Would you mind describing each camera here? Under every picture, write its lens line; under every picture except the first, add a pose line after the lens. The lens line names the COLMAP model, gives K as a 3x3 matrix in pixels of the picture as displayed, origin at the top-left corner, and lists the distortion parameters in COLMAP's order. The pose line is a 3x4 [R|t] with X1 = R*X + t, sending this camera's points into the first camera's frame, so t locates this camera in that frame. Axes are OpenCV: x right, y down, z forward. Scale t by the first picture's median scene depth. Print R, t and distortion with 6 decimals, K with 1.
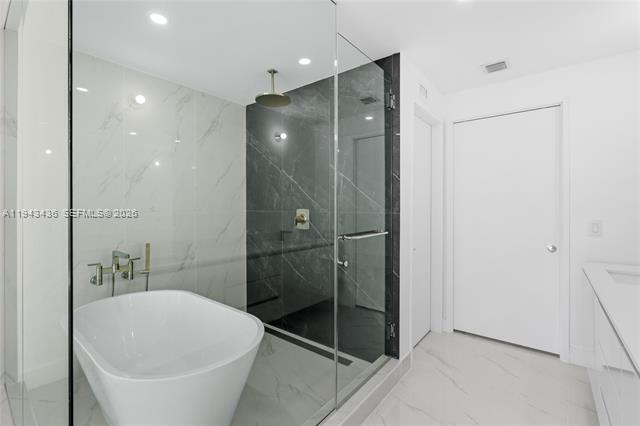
lens RADIAL K [[291.5, 0, 318.4], [0, 291.5, 210.2], [0, 0, 1]] dist [0.008436, -0.000204]
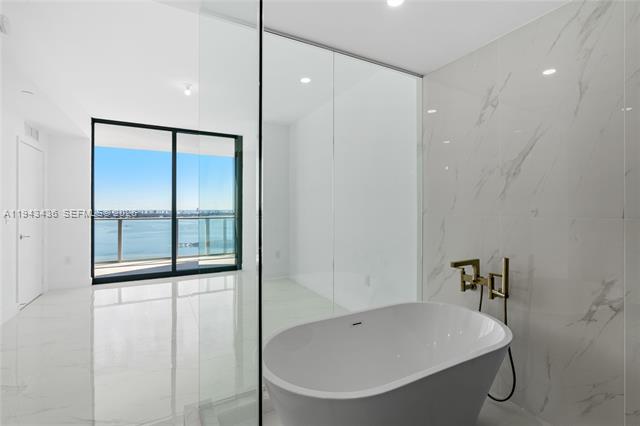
lens RADIAL K [[291.5, 0, 322.8], [0, 291.5, 210.0], [0, 0, 1]] dist [0.008436, -0.000204]
pose [[-0.357912, 0.006013, -0.933736, 0.273873], [-0.009278, 0.999907, 0.009995, -0.012455], [0.933709, 0.012241, -0.357823, 0.818886]]
